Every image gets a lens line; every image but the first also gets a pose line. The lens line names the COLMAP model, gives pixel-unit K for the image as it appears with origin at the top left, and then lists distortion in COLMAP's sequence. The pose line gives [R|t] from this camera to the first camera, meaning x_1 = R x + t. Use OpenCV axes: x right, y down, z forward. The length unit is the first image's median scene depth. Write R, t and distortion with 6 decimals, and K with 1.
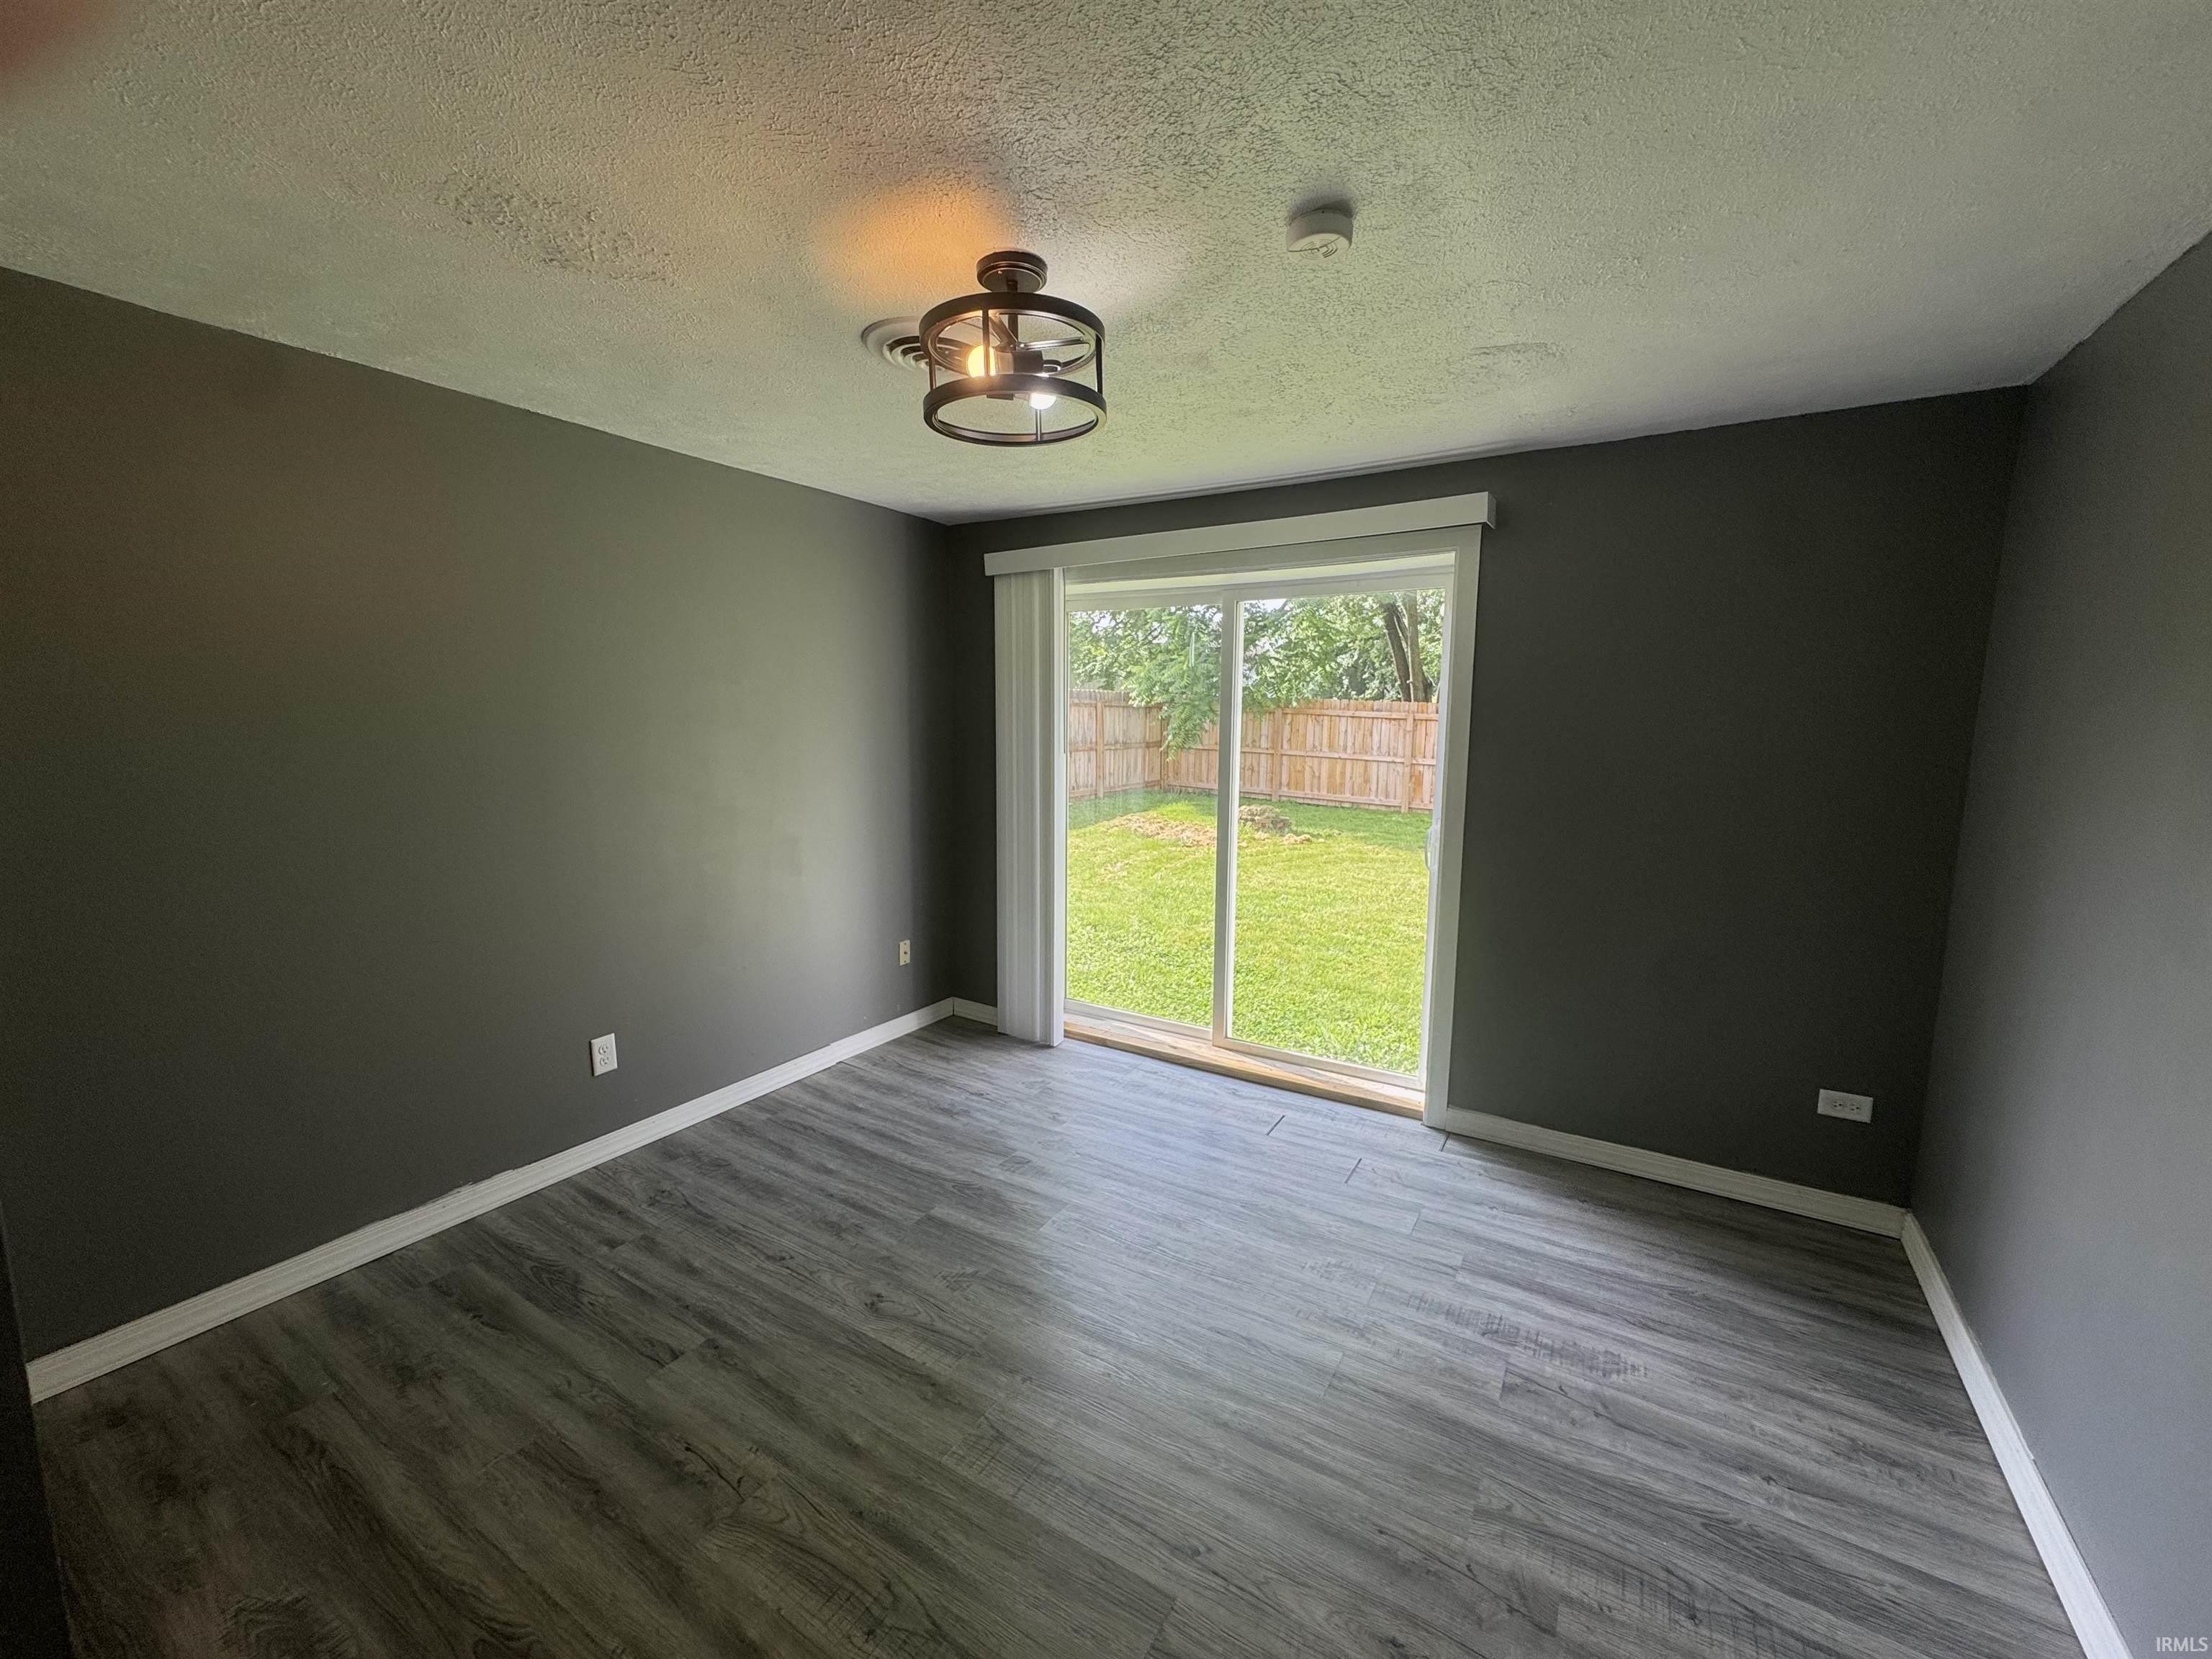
lens RADIAL K [[888.3, 0, 1102.7], [0, 888.3, 823.0], [0, 0, 1]] dist [-0.003101, -0.000087]
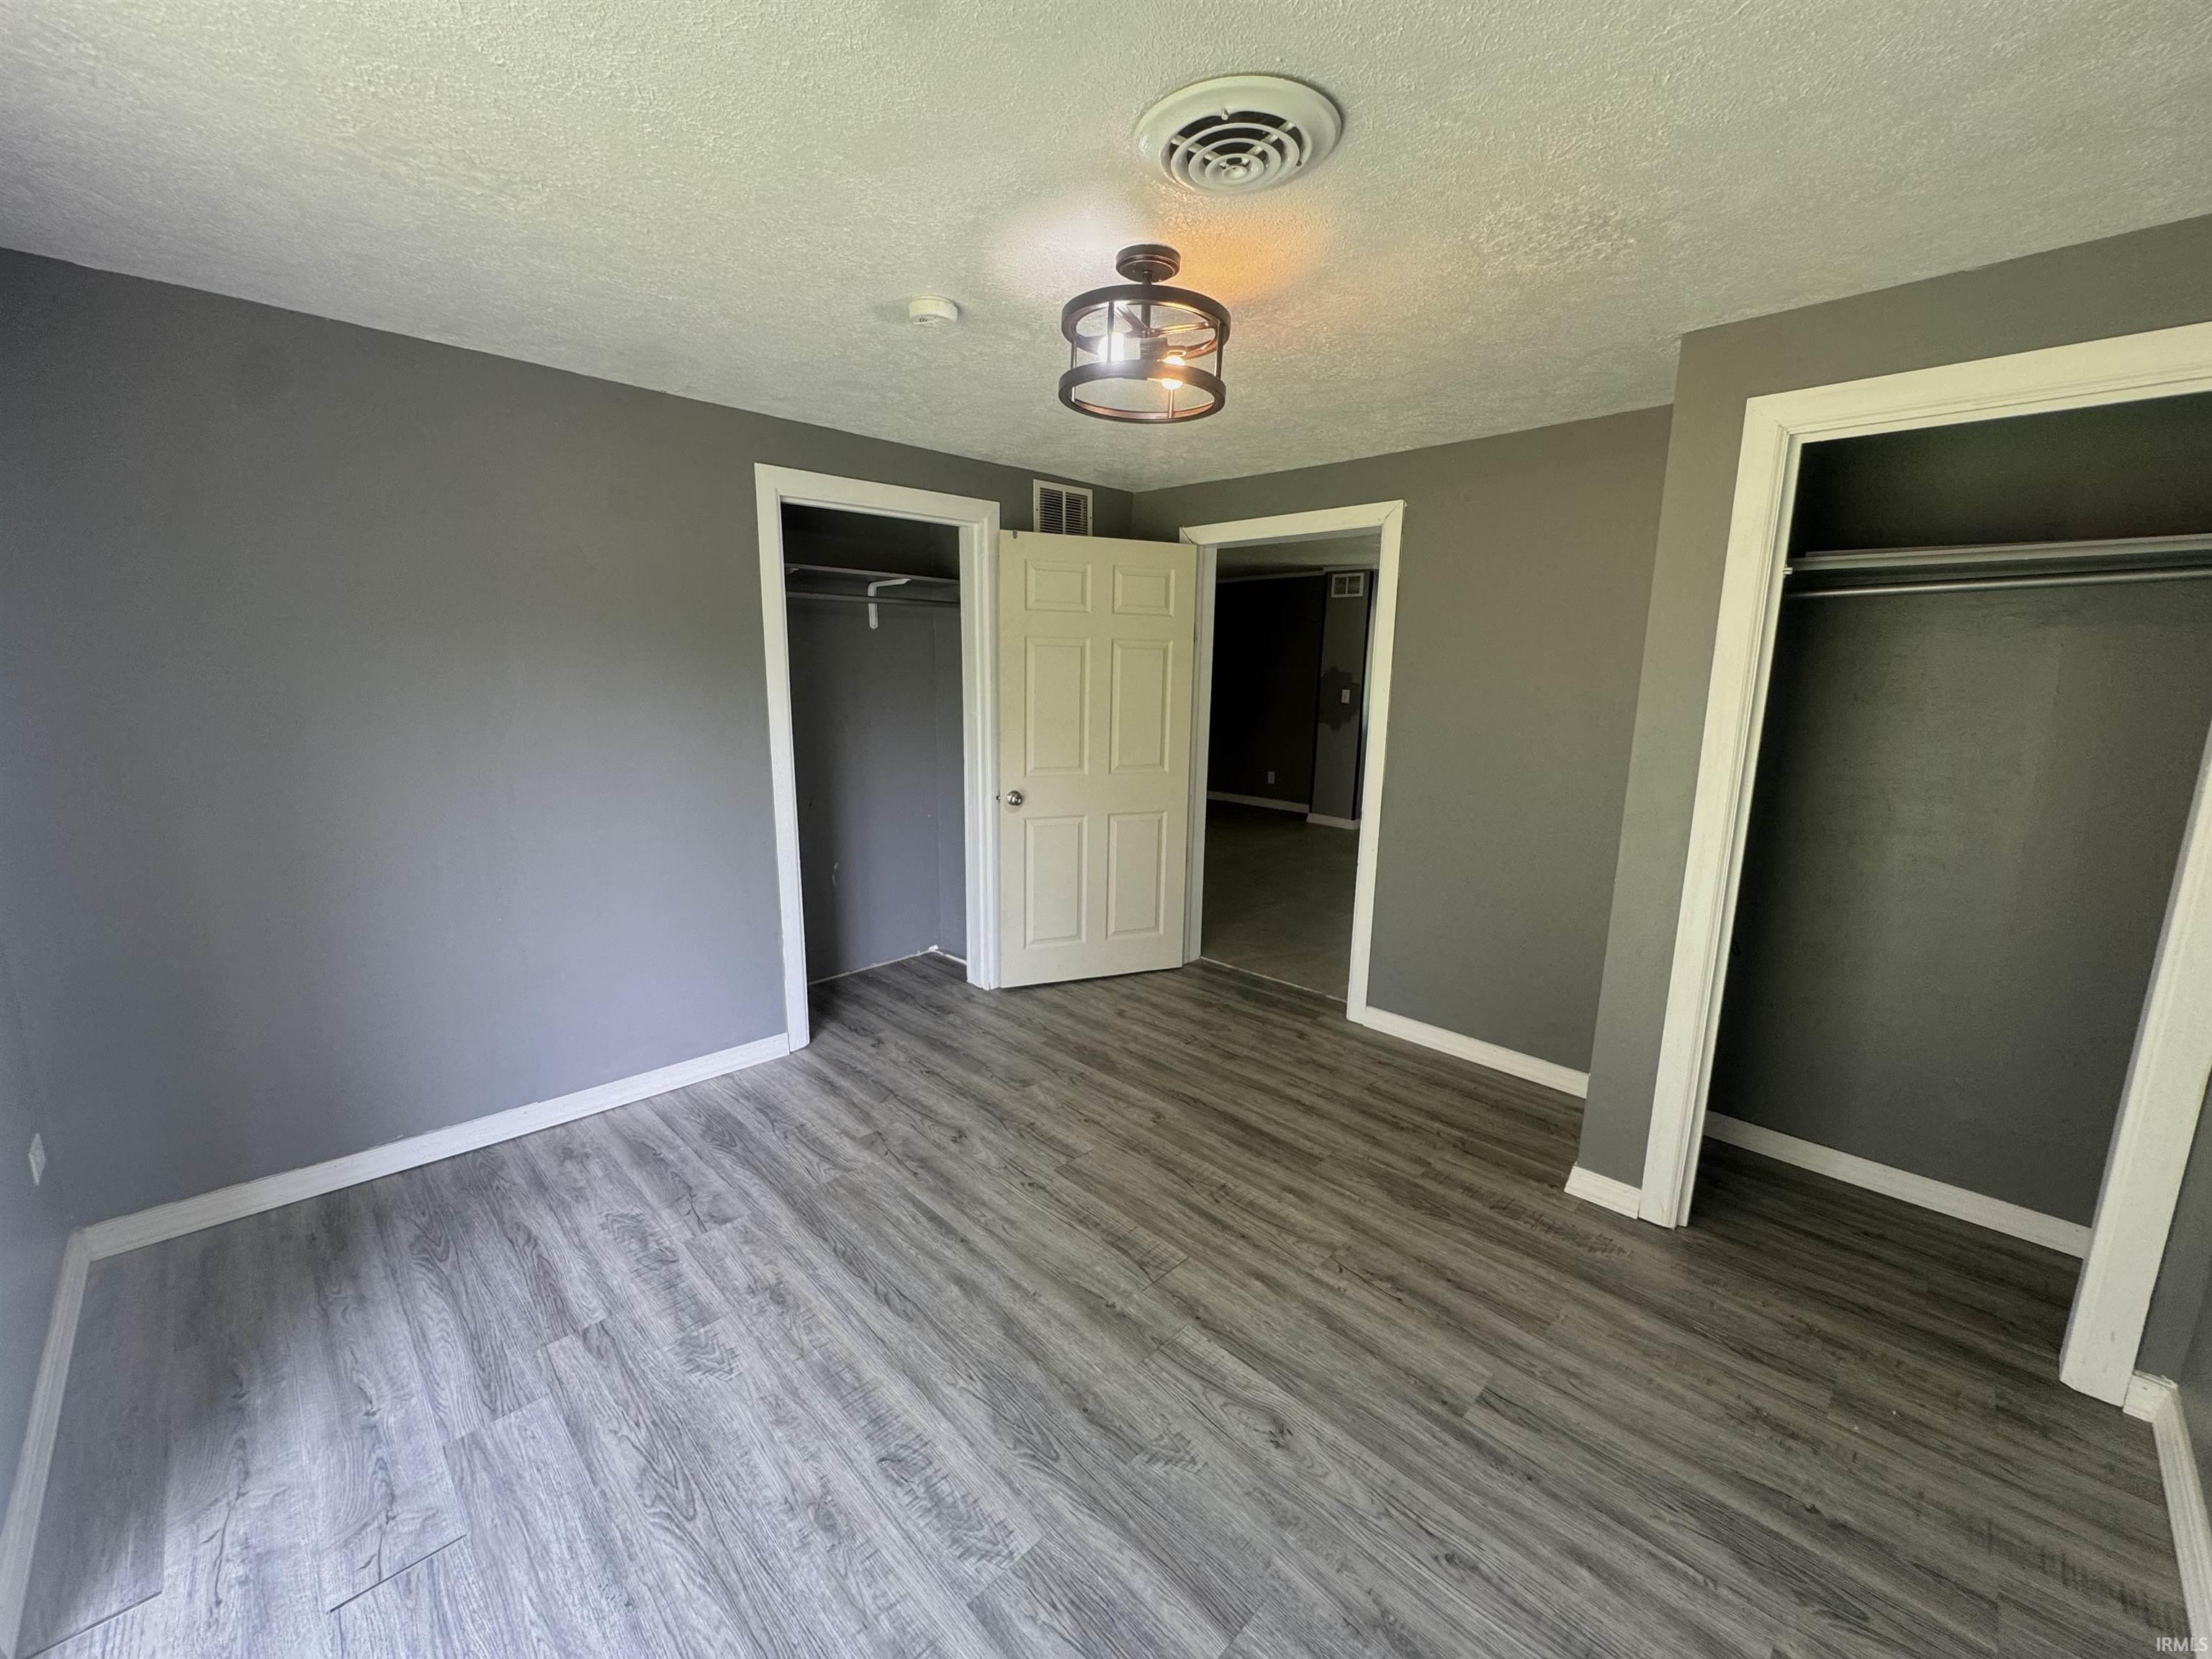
lens RADIAL K [[888.3, 0, 1102.7], [0, 888.3, 823.0], [0, 0, 1]] dist [-0.003101, -0.000087]
pose [[-0.970168, -0.069203, 0.232347, -0.269095], [0.005451, 0.951924, 0.306286, -0.233256], [-0.242373, 0.298415, -0.923149, 1.724594]]
